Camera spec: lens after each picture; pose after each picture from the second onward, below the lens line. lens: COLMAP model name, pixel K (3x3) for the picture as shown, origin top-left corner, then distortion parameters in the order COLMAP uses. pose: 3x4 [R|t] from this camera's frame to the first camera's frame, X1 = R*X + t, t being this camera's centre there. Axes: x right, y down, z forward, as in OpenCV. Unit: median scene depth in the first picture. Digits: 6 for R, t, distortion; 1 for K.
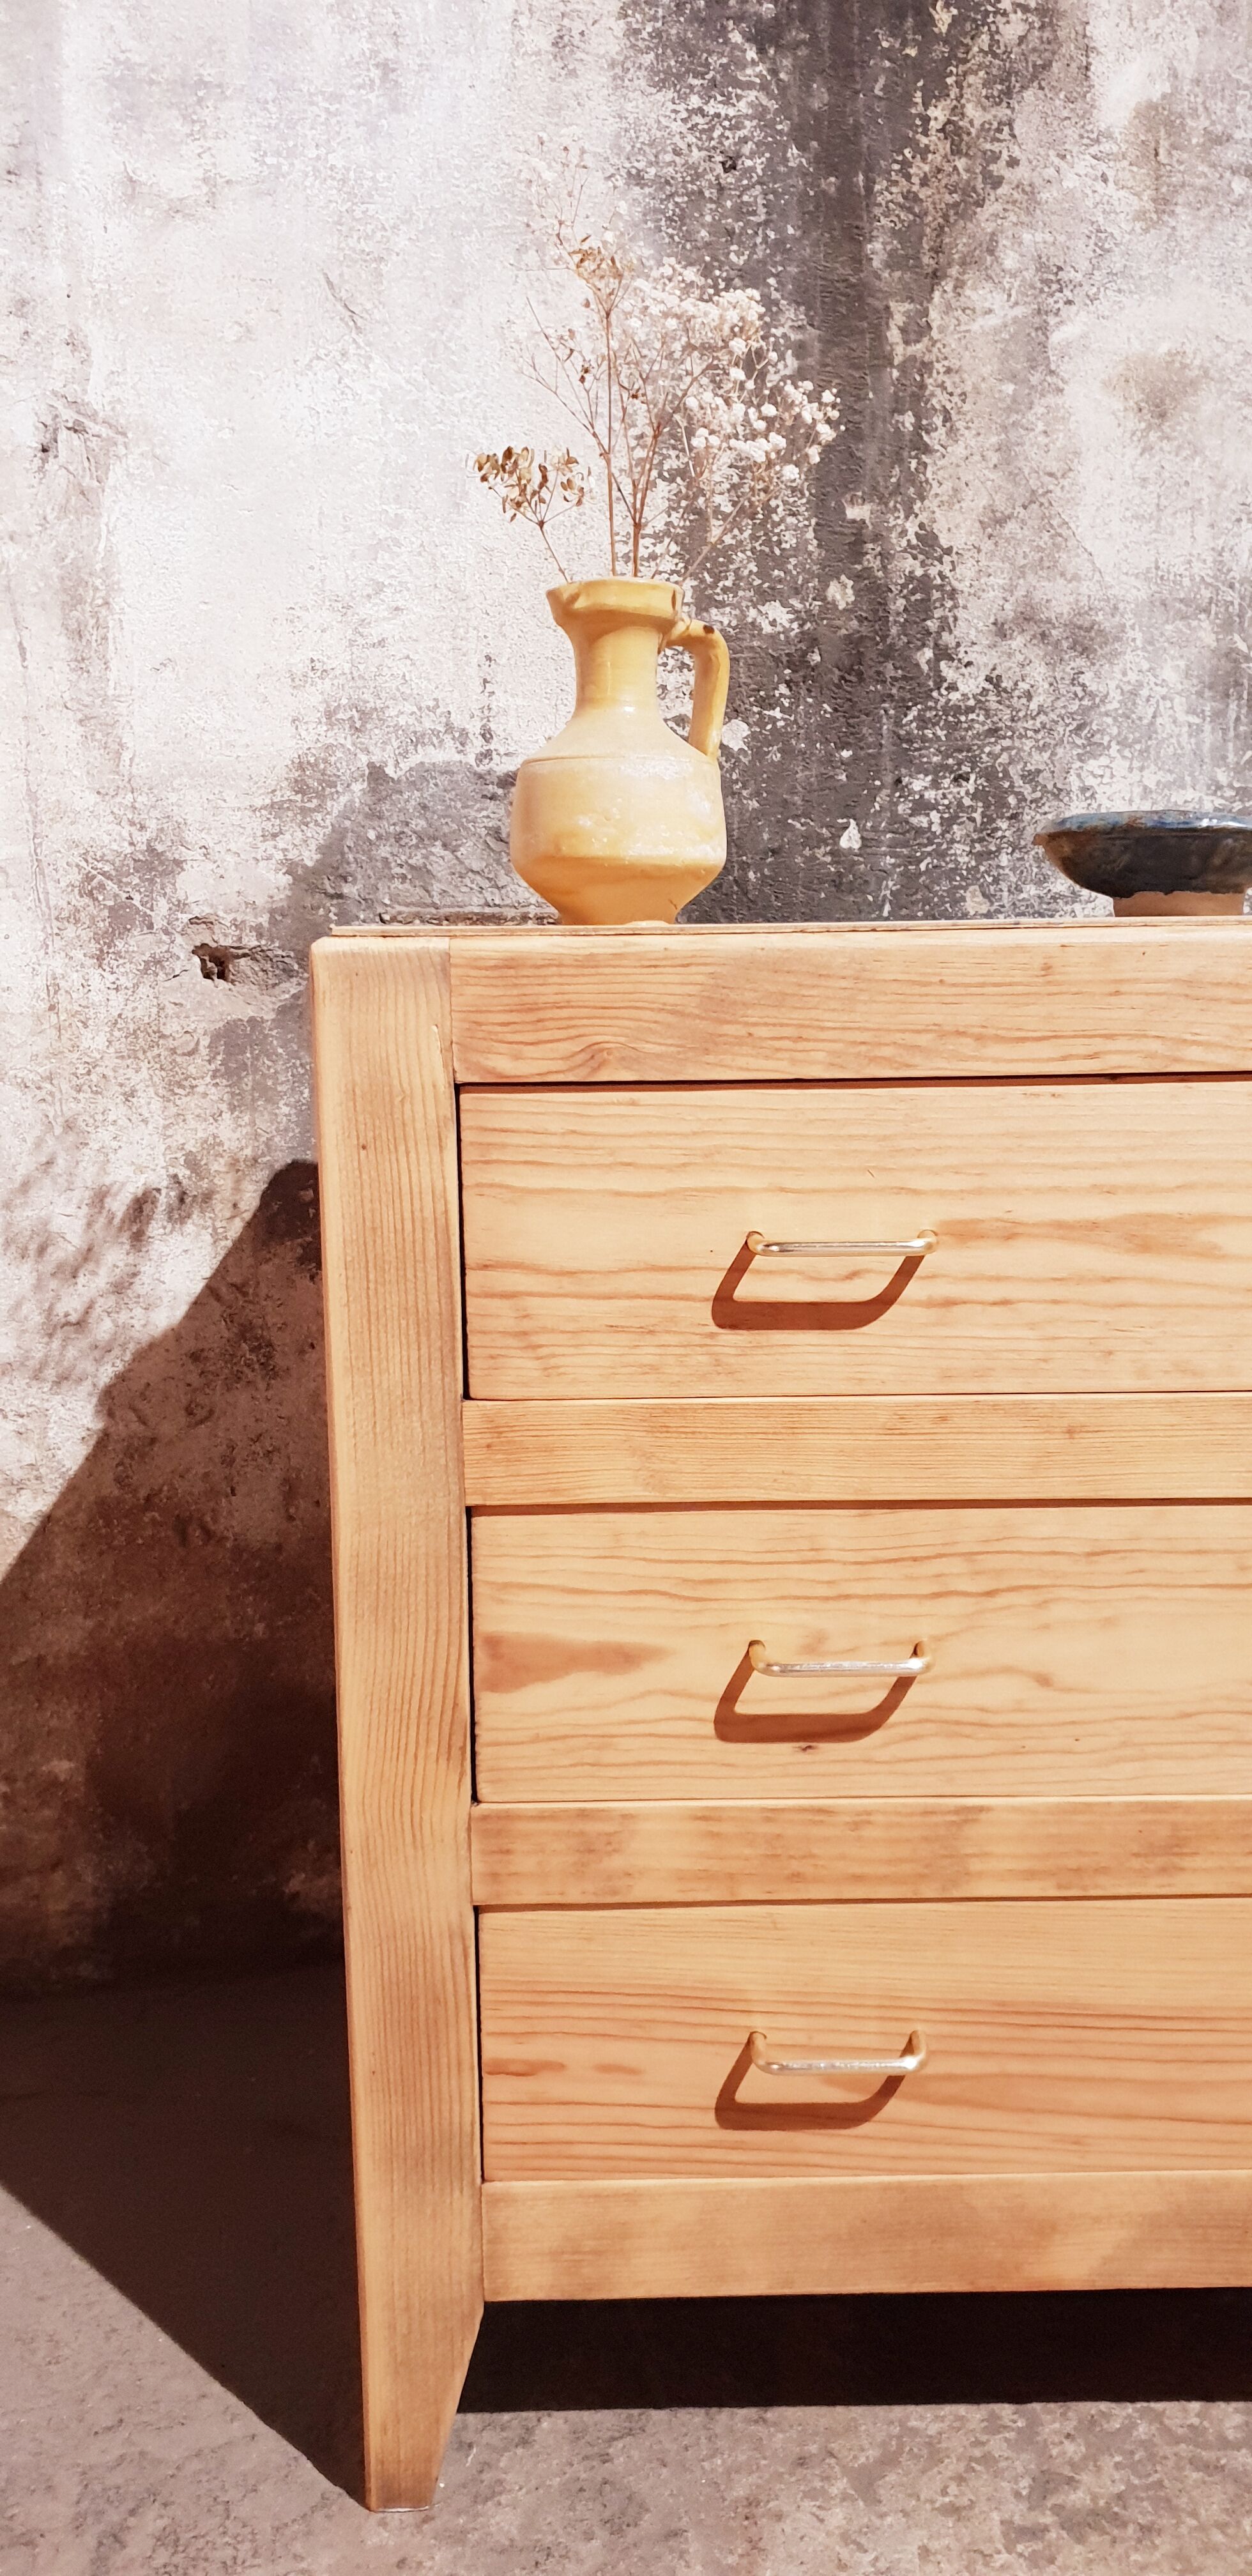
lens RADIAL K [[2011.9, 0, 654.9], [0, 2011.9, 1284.5], [0, 0, 1]] dist [0.023535, -0.019278]
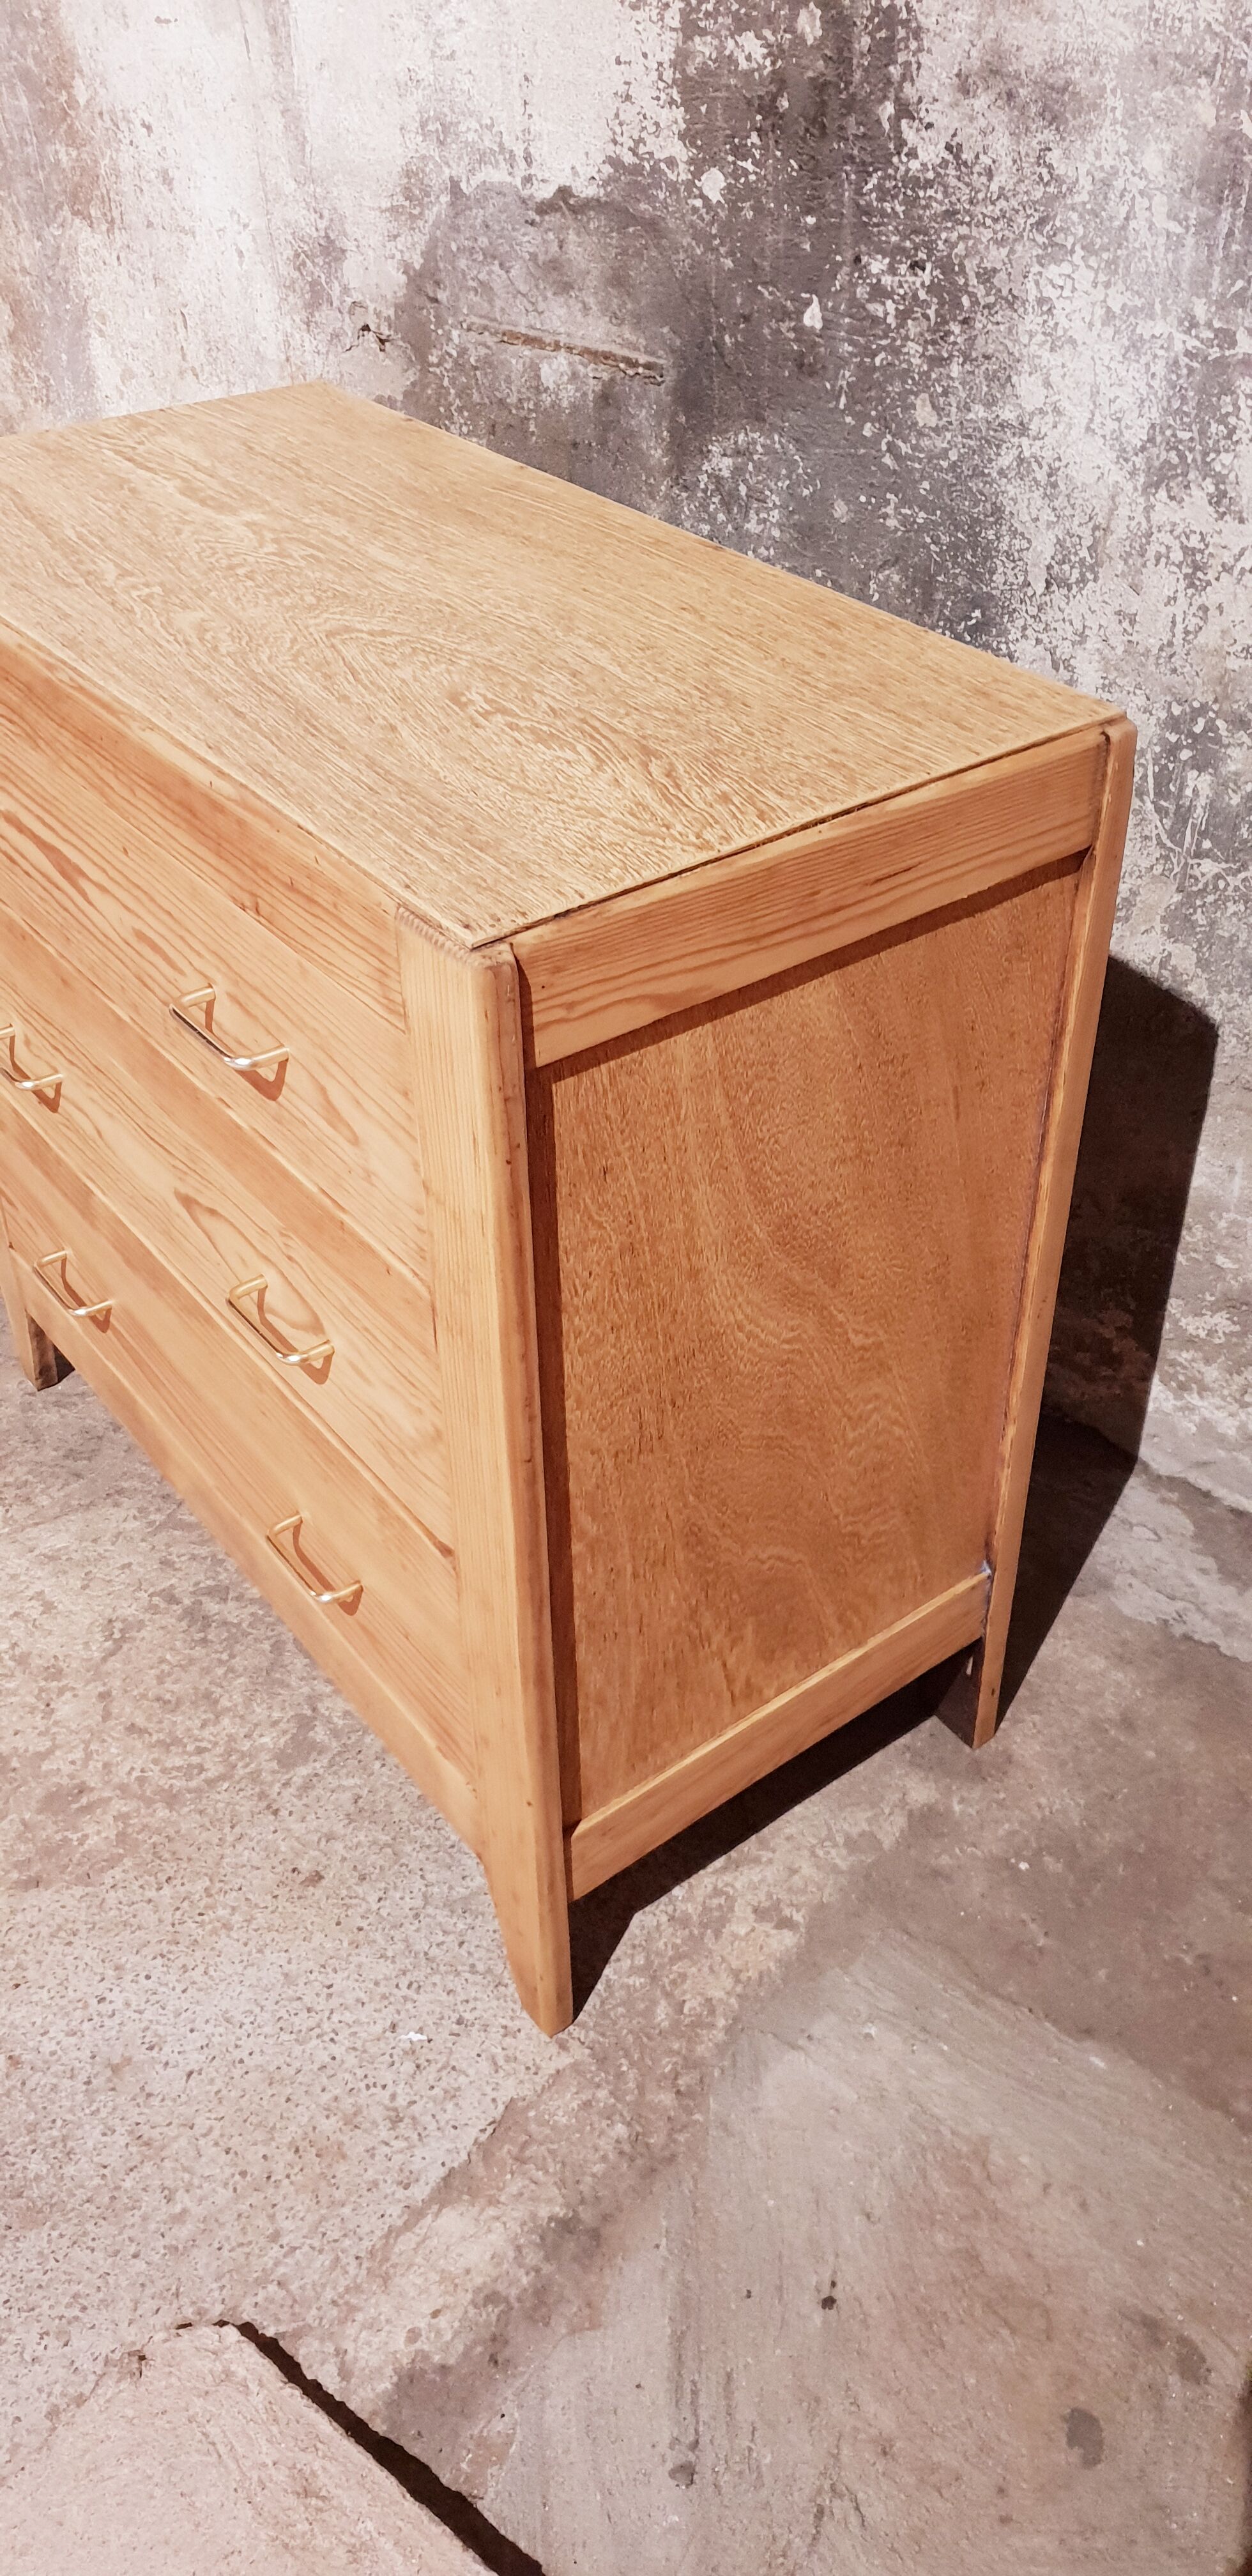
lens RADIAL K [[2011.9, 0, 683.8], [0, 2011.9, 1266.4], [0, 0, 1]] dist [0.023535, -0.019278]
pose [[0.600492, 0.492205, -0.630193, 0.930745], [-0.142066, 0.841237, 0.521668, -0.353187], [0.786910, -0.223729, 0.575081, 0.327958]]
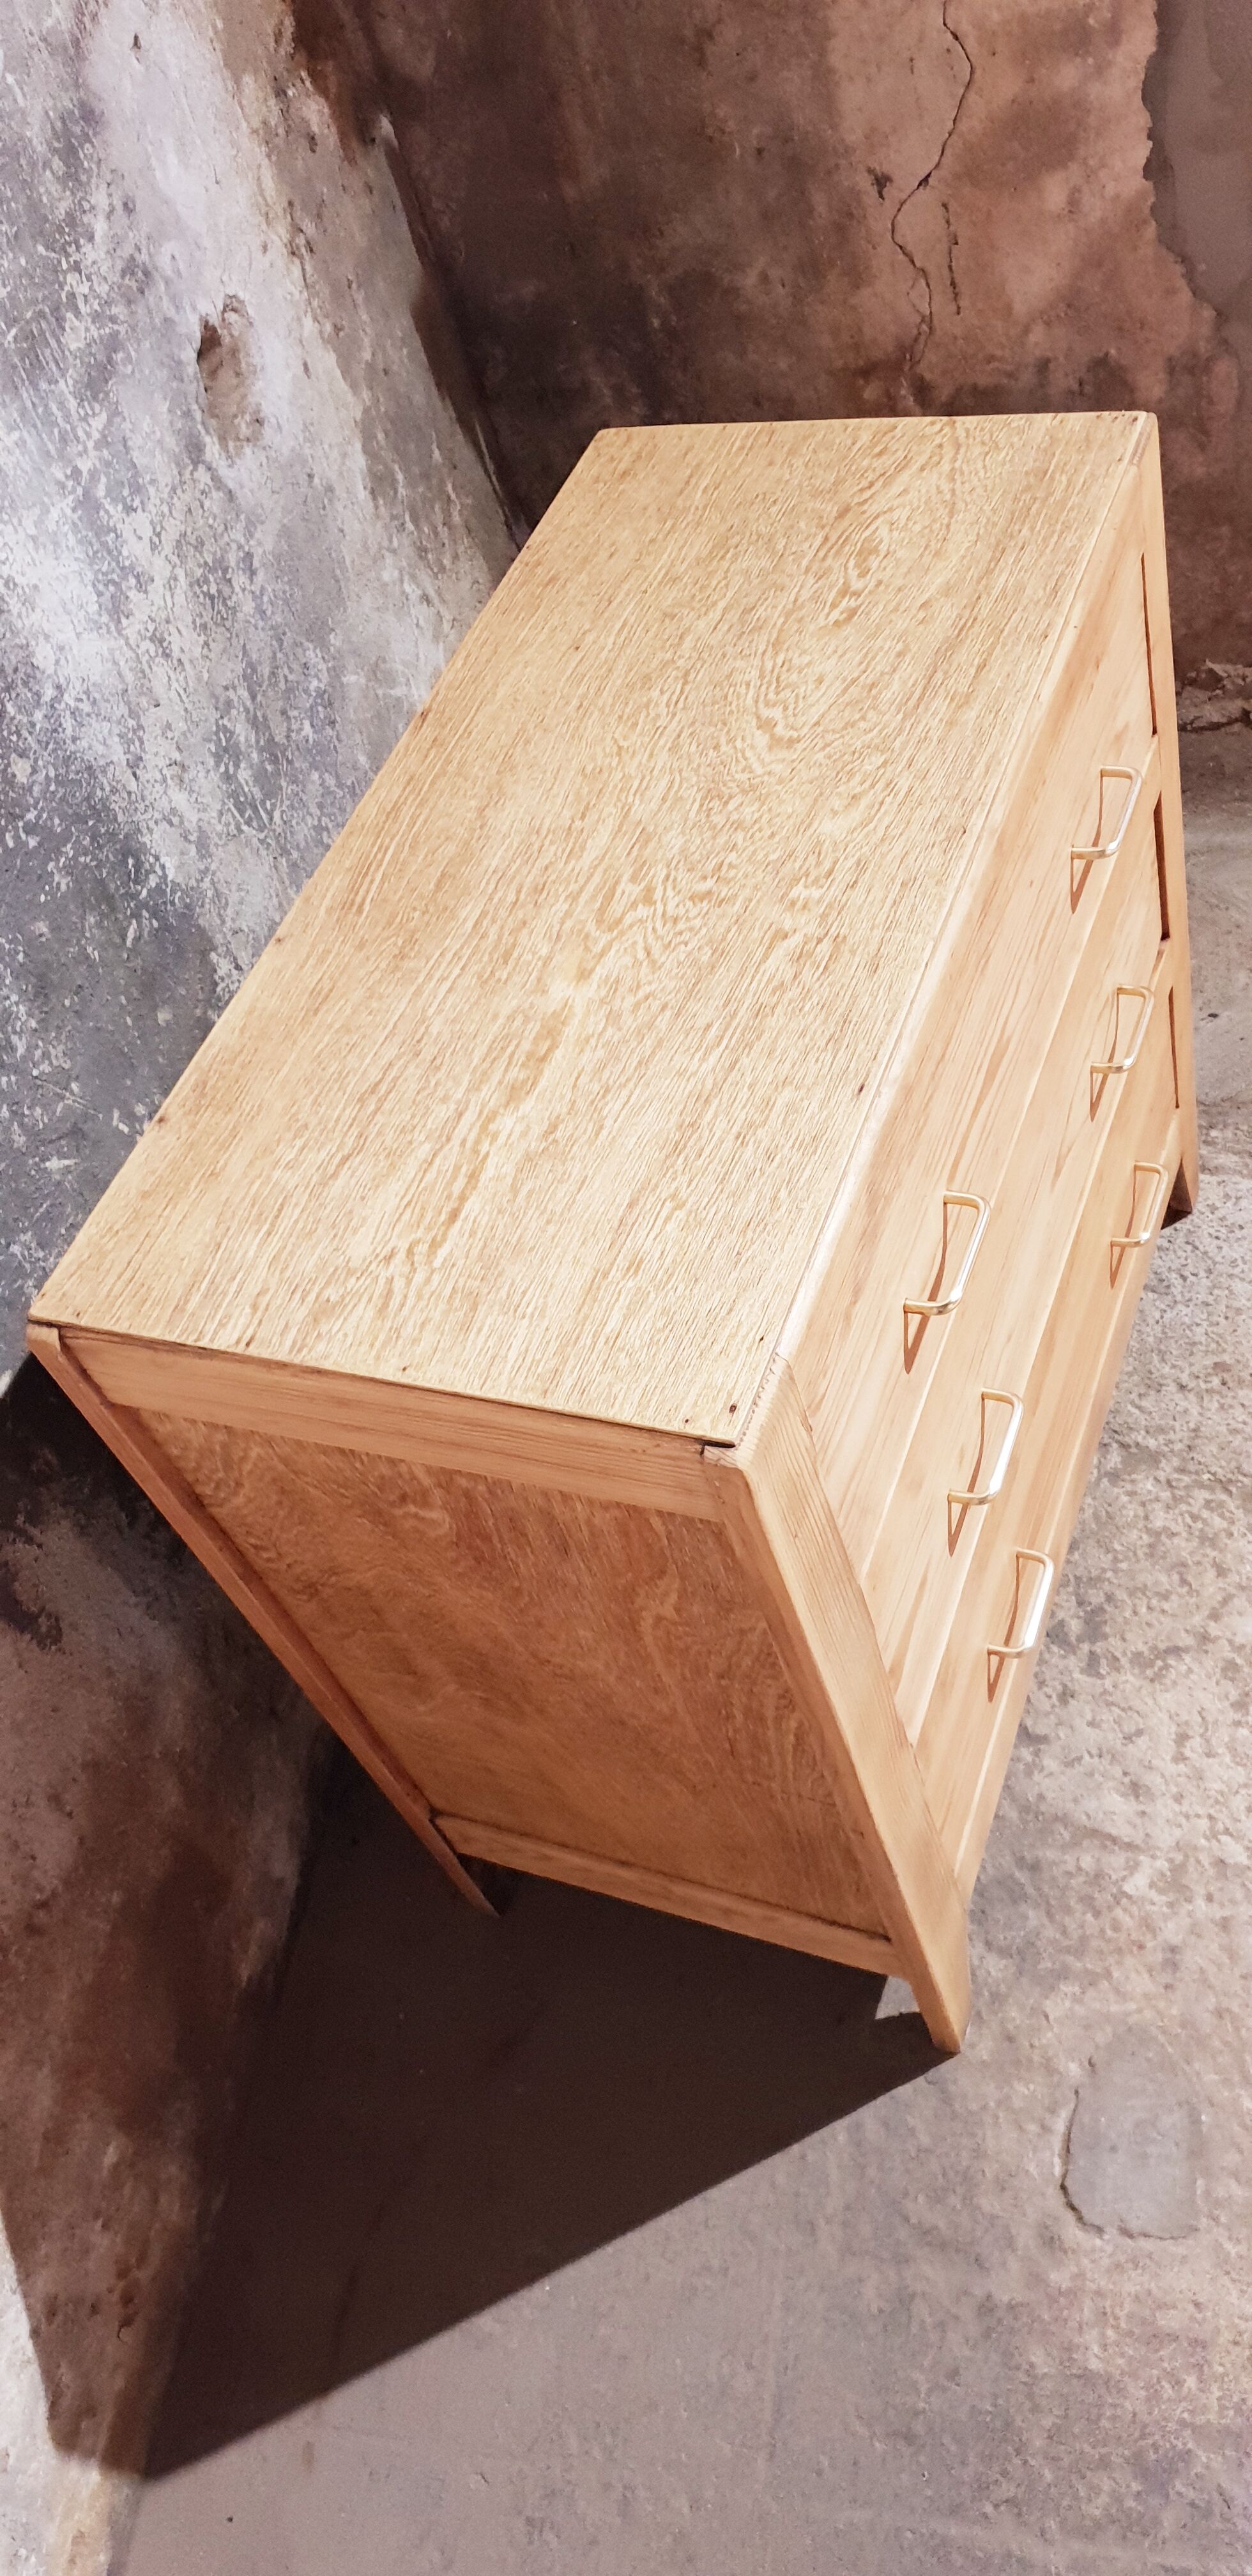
lens RADIAL K [[2011.9, 0, 665.3], [0, 2011.9, 1286.7], [0, 0, 1]] dist [0.023535, -0.019278]
pose [[0.360640, -0.770900, 0.525027, -0.399048], [0.380671, 0.635546, 0.671693, -0.570124], [-0.851486, -0.042377, 0.522662, 0.325423]]
